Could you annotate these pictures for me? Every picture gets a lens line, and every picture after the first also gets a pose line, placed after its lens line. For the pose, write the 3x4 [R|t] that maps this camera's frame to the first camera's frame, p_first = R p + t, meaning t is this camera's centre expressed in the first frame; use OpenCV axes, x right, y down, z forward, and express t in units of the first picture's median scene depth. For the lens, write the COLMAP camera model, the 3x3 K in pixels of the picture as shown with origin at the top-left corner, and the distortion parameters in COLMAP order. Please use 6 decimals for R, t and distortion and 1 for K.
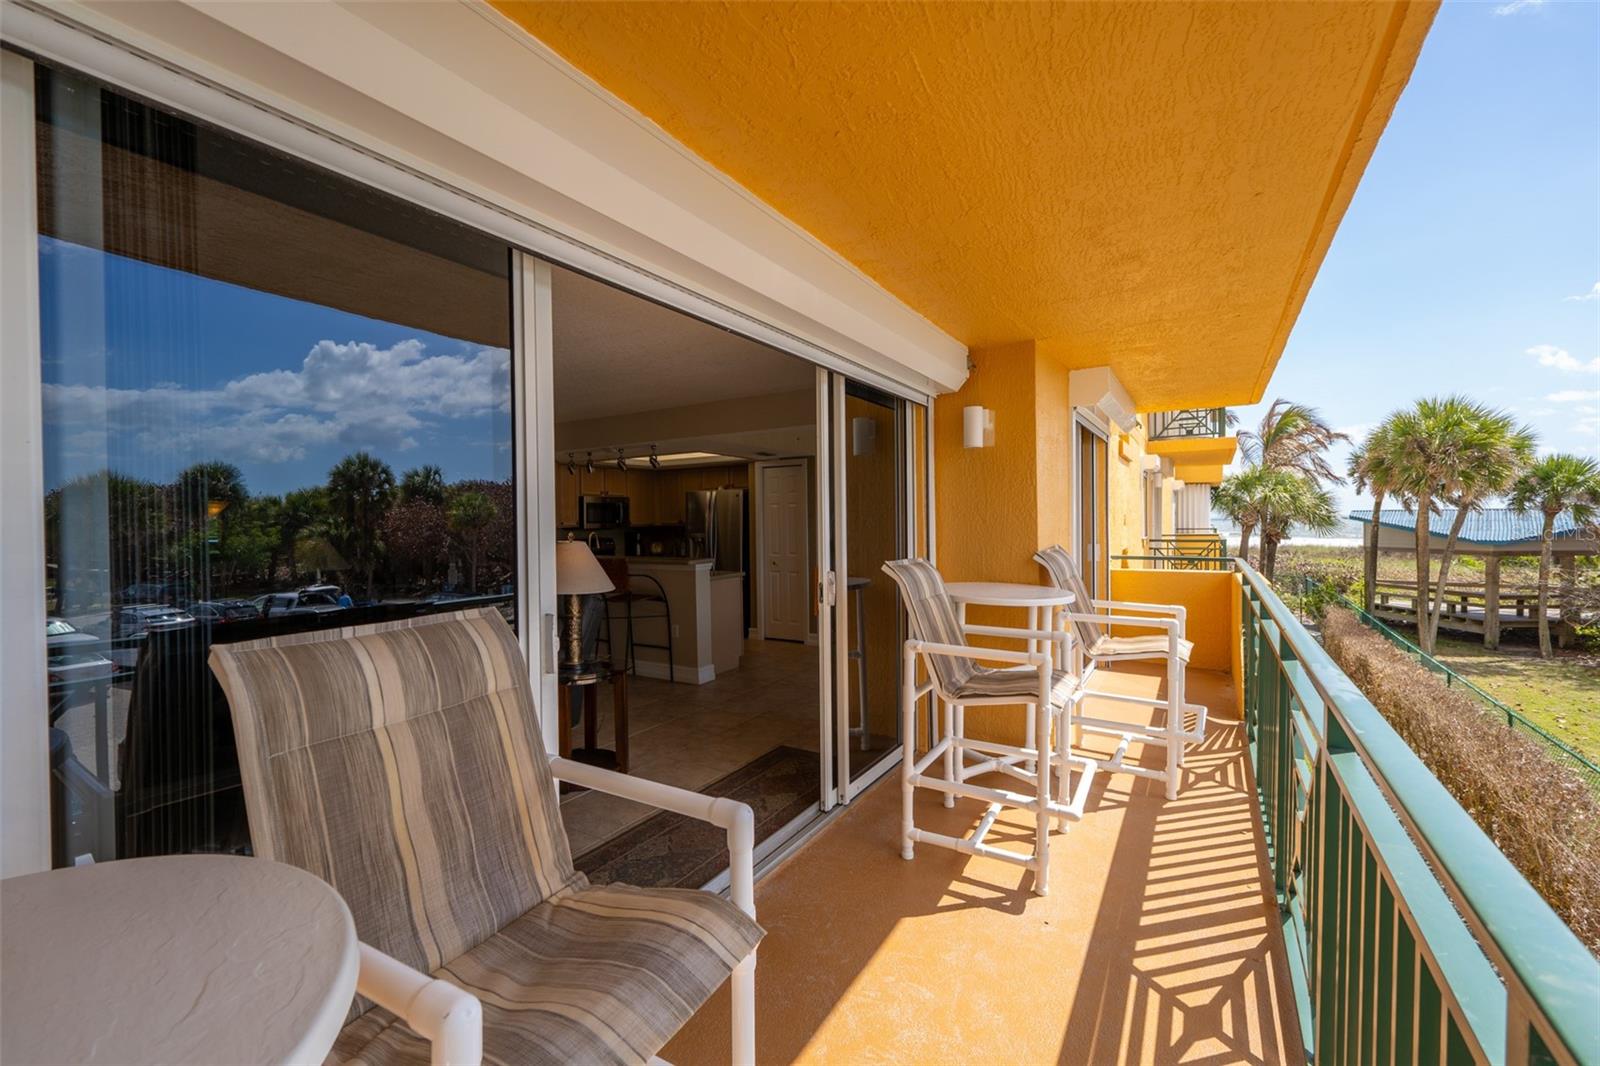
lens RADIAL K [[675.5, 0, 793.0], [0, 675.5, 530.3], [0, 0, 1]] dist [0.012479, 0.000073]
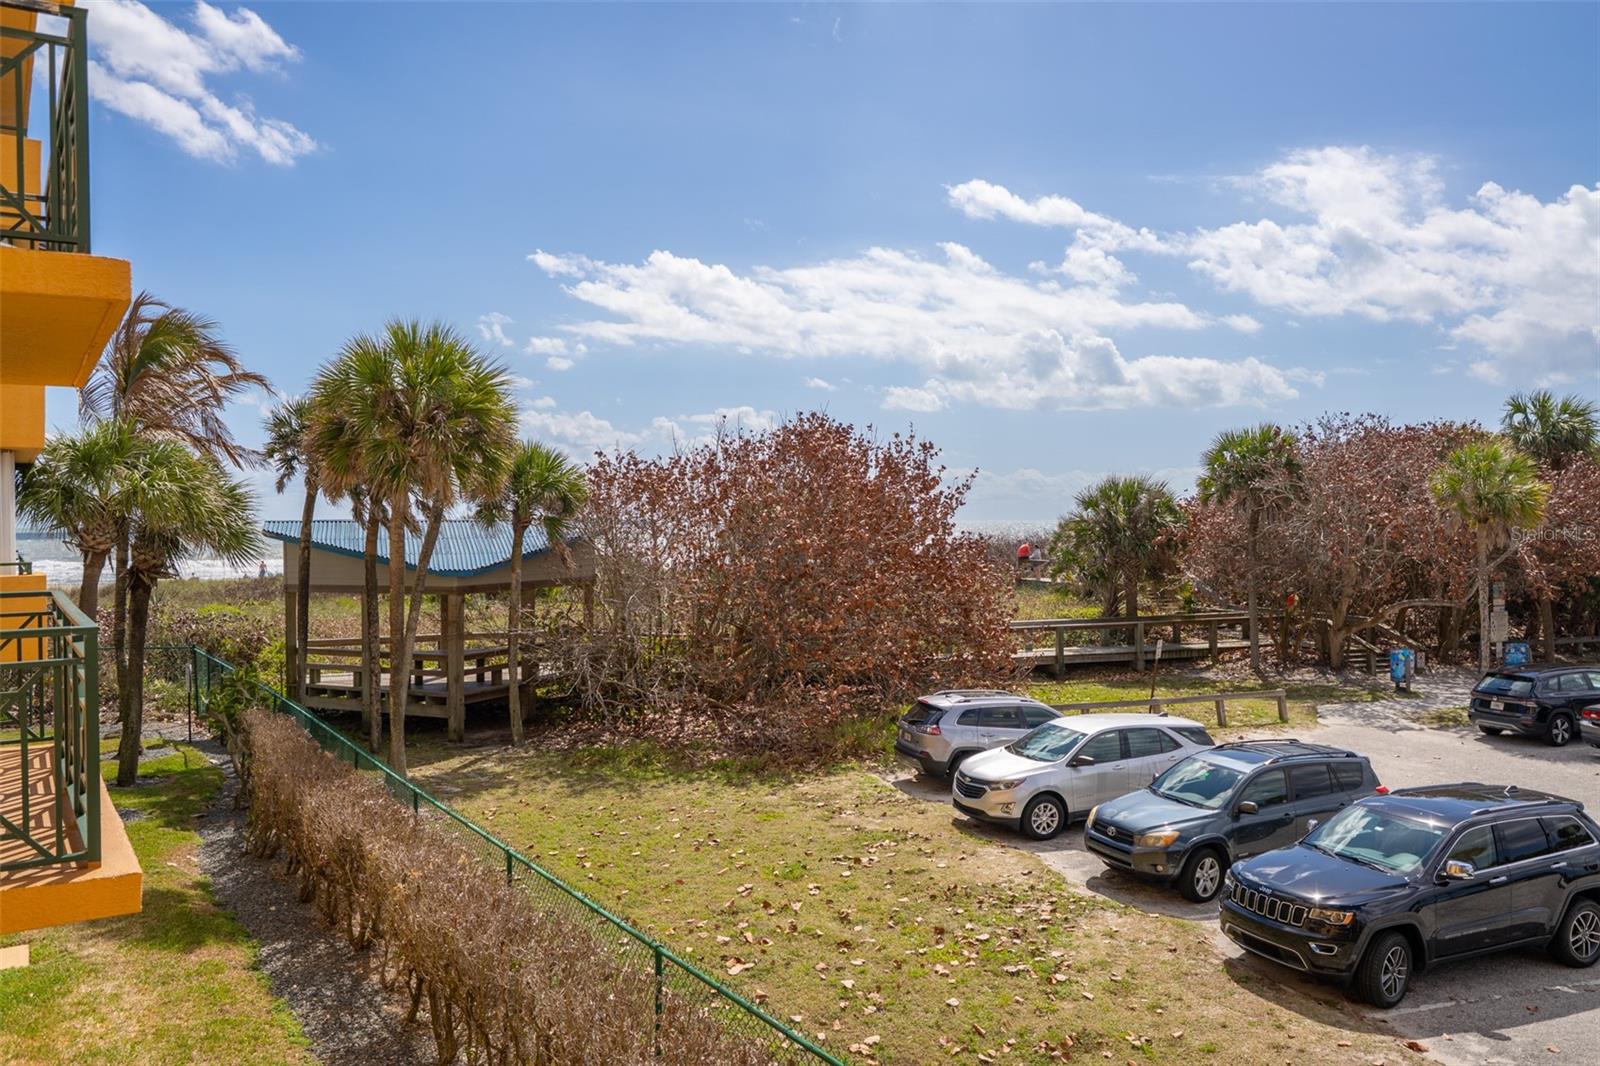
lens RADIAL K [[1213.1, 0, 800.0], [0, 1213.1, 533.0], [0, 0, 1]] dist [-0.003972, -0.003894]
pose [[0.422176, -0.001396, 0.906513, 1.133618], [0.015430, 0.999865, -0.005647, -0.065908], [-0.906383, 0.016371, 0.422141, 1.946821]]
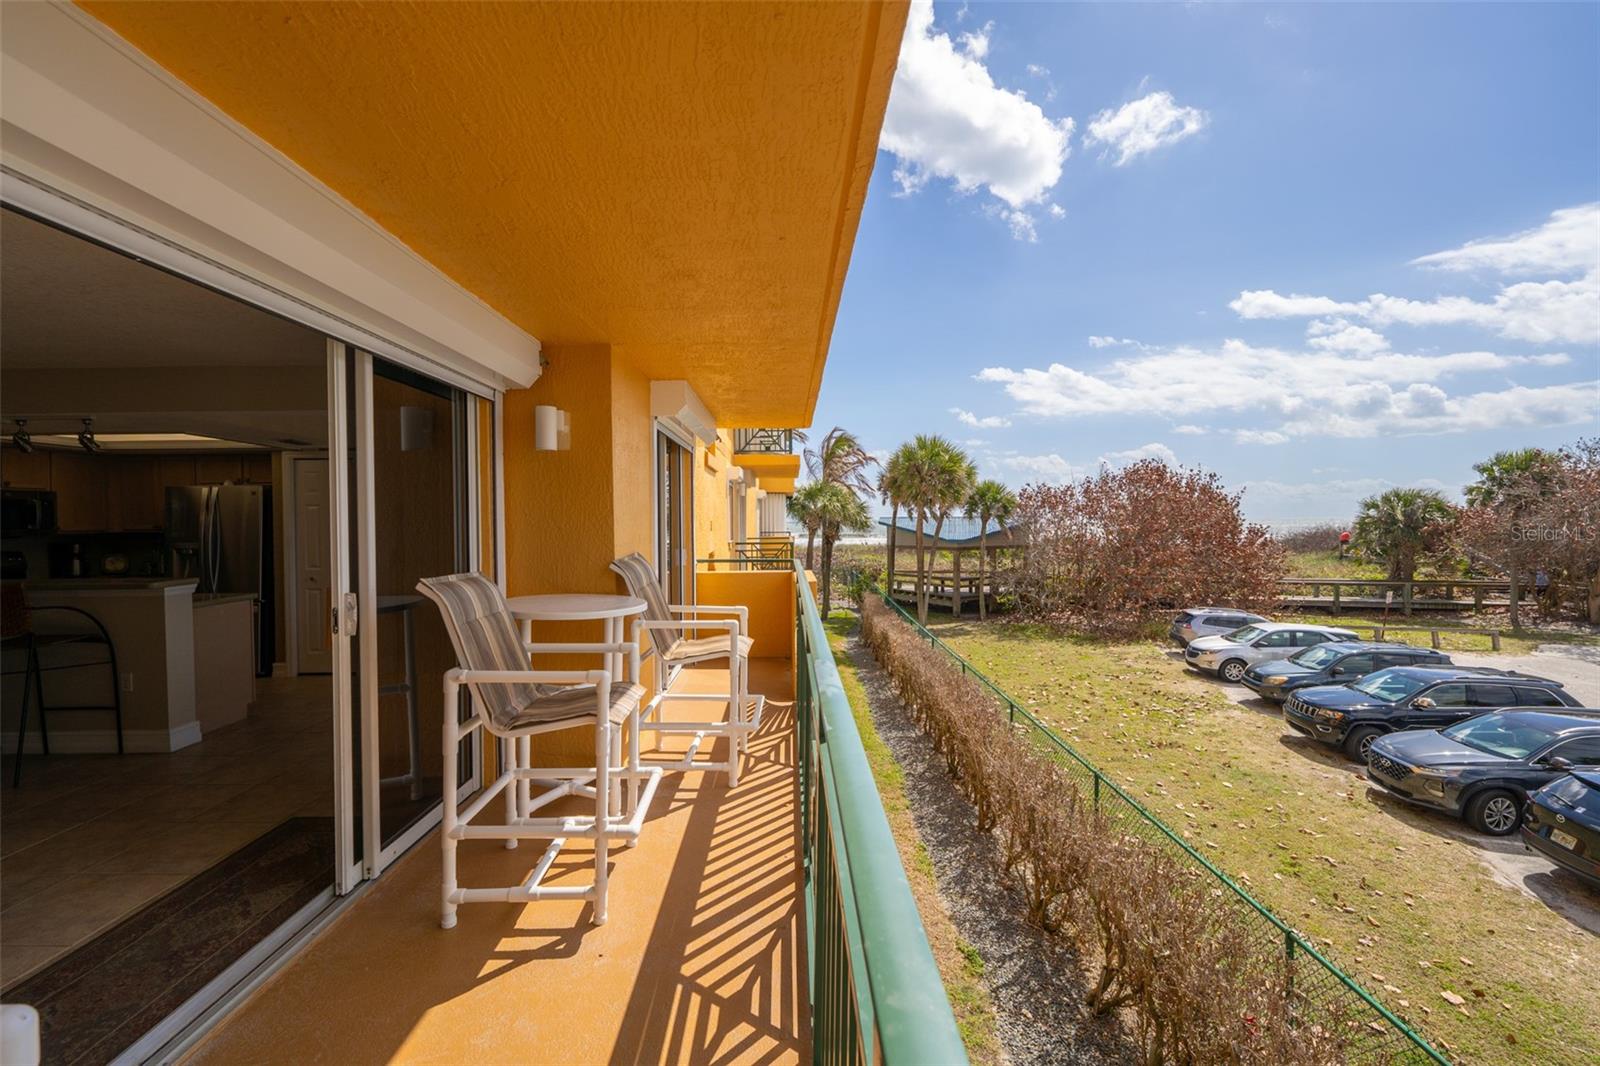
lens RADIAL K [[675.5, 0, 793.0], [0, 675.5, 530.3], [0, 0, 1]] dist [0.012479, 0.000073]
pose [[0.848794, -0.002671, 0.528717, 0.062574], [0.005426, 0.999979, -0.003659, -0.006819], [-0.528695, 0.005974, 0.848791, 0.030390]]
